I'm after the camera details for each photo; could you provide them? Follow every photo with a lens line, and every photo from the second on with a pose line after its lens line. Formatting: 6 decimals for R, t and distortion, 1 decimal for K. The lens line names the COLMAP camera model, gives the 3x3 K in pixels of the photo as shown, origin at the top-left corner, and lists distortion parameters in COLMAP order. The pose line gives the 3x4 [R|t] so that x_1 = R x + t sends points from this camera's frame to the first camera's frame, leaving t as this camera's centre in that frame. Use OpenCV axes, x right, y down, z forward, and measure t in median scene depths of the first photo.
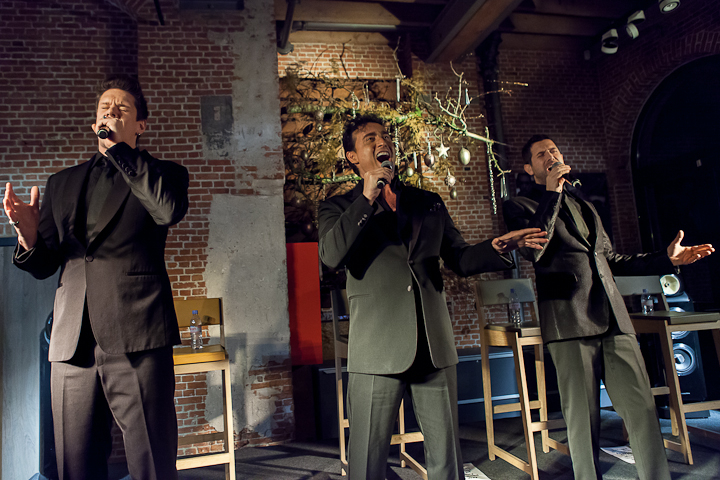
lens RADIAL K [[509.3, 0, 329.7], [0, 509.3, 220.3], [0, 0, 1]] dist [-0.038641, 0.024326]
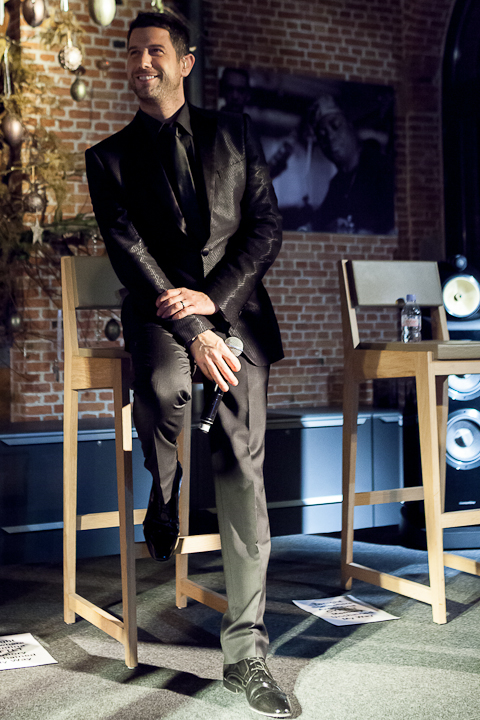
lens RADIAL K [[1031.6, 0, 206.7], [0, 1031.6, 312.4], [0, 0, 1]] dist [-0.034656, 0.000000]
pose [[0.965126, 0.054755, 0.255995, 0.118834], [-0.078206, 0.993531, 0.082338, 0.059808], [-0.249831, -0.099487, 0.963165, 0.039587]]
